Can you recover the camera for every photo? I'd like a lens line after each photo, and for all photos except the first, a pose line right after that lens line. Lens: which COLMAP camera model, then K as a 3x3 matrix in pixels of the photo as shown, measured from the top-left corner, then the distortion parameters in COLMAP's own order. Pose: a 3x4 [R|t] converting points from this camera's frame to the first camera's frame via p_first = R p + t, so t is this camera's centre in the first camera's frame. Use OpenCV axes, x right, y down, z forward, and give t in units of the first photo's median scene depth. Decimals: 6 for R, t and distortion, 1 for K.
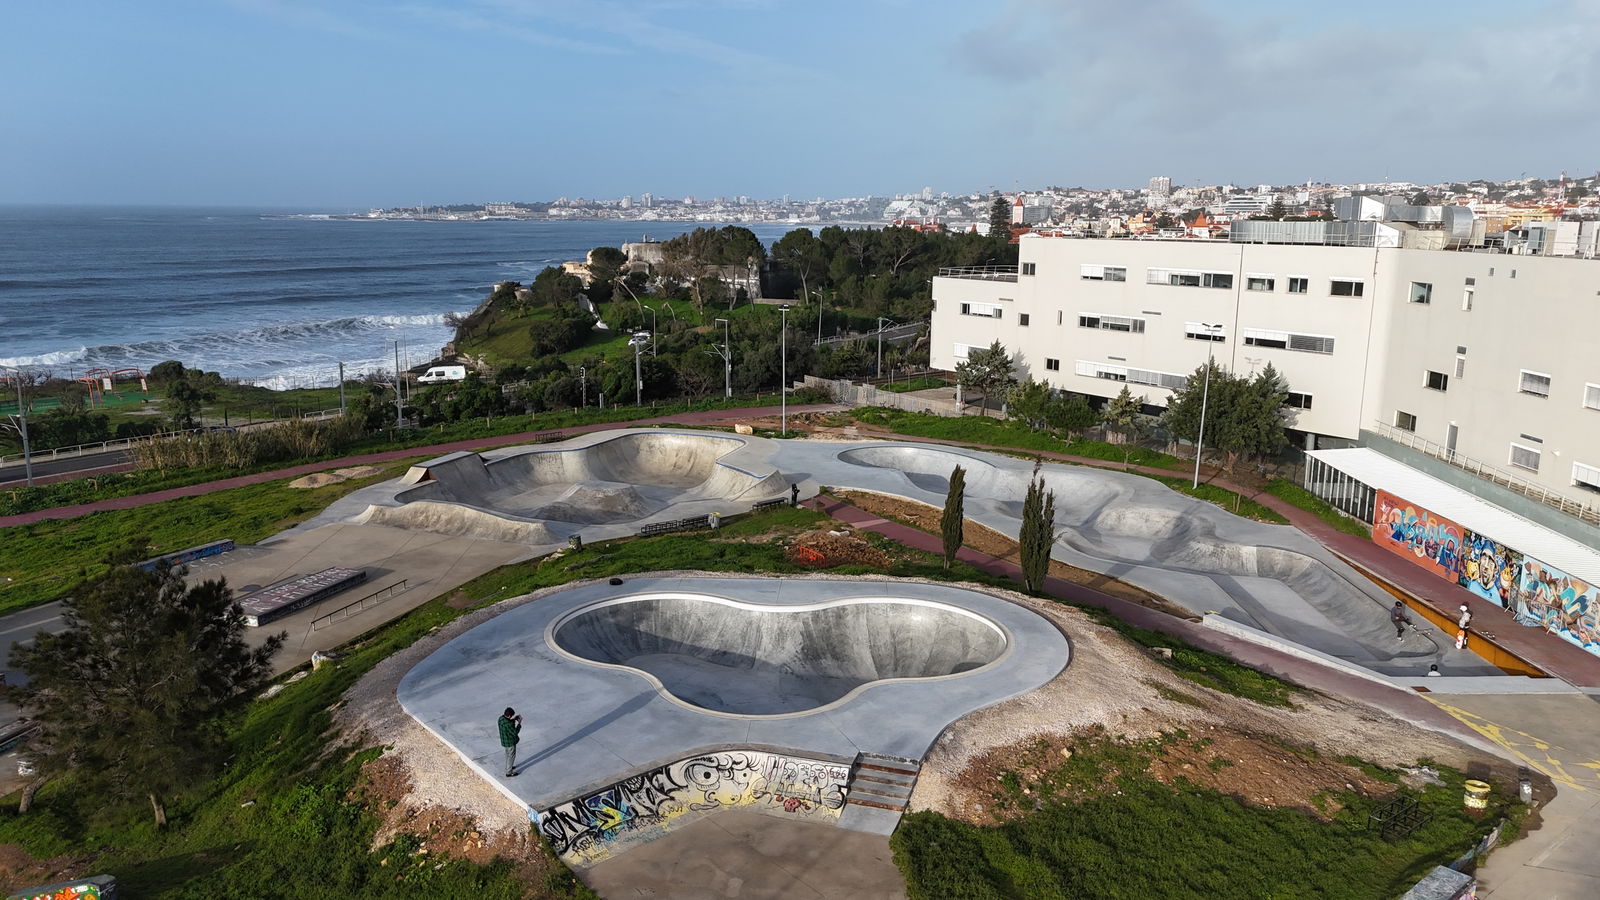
lens RADIAL K [[1173.2, 0, 800.0], [0, 1173.2, 450.0], [0, 0, 1]] dist [0.076092, -0.067129]
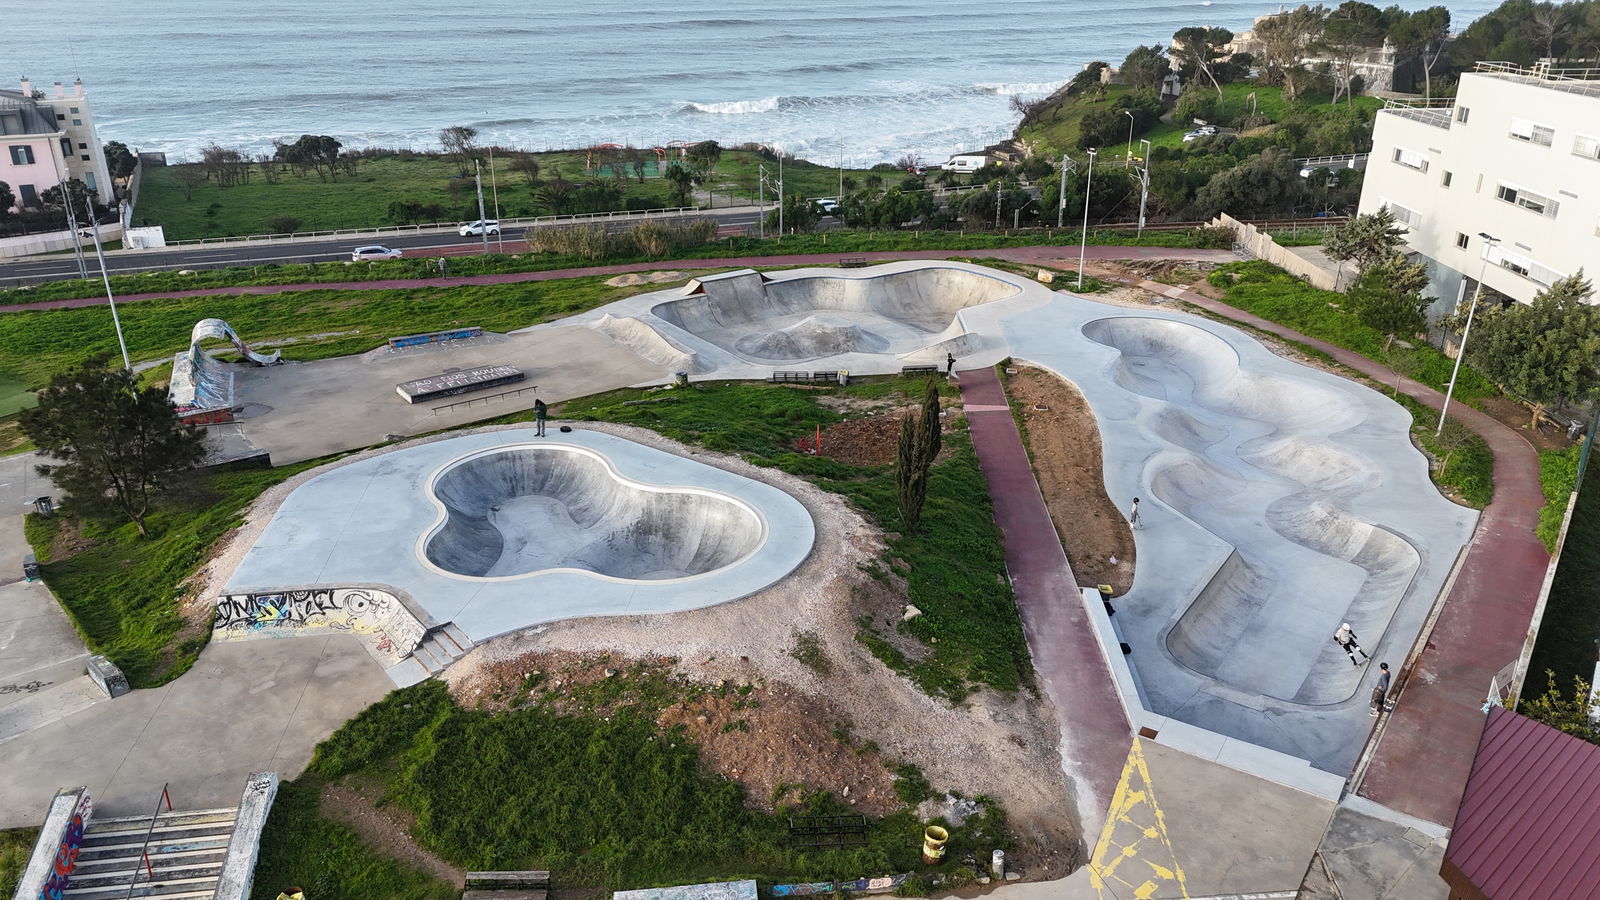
lens RADIAL K [[1173.2, 0, 800.0], [0, 1173.2, 450.0], [0, 0, 1]] dist [0.076092, -0.067129]
pose [[0.829029, 0.211813, -0.517539, 0.548097], [-0.105616, 0.968140, 0.227048, -0.135138], [0.549142, -0.133569, 0.824986, 0.119330]]
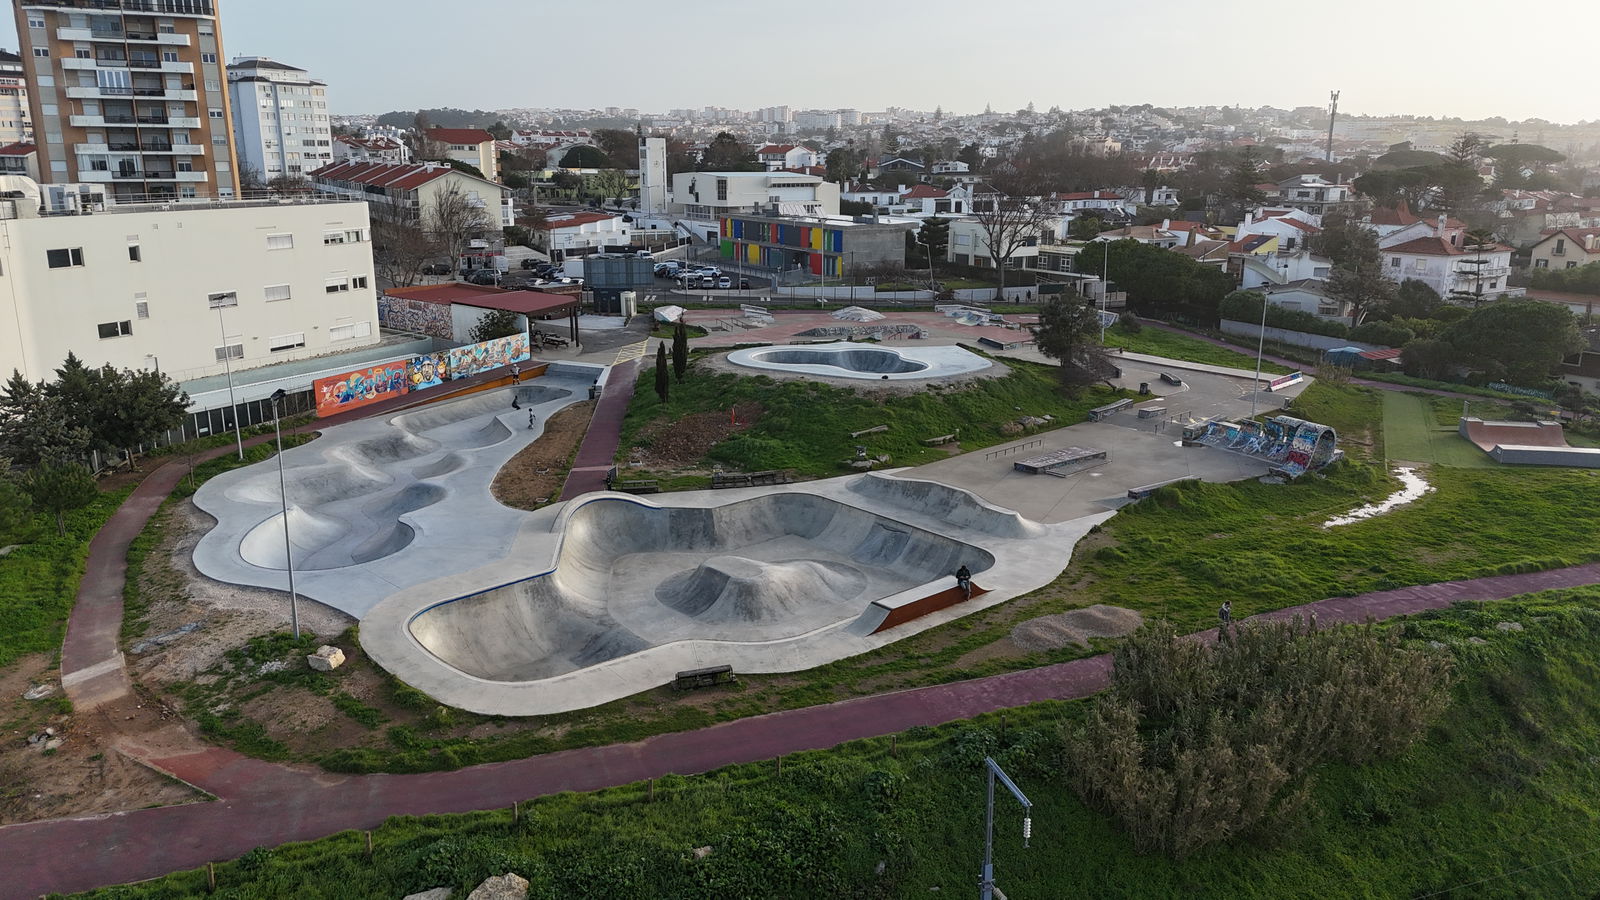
lens RADIAL K [[1172.9, 0, 799.8], [0, 1172.9, 441.2], [0, 0, 1]] dist [0.102737, -0.128550]
pose [[-0.886897, -0.120630, 0.445940, -0.754593], [0.084259, 0.906874, 0.412892, -0.502152], [-0.454219, 0.403767, -0.794140, 2.196320]]
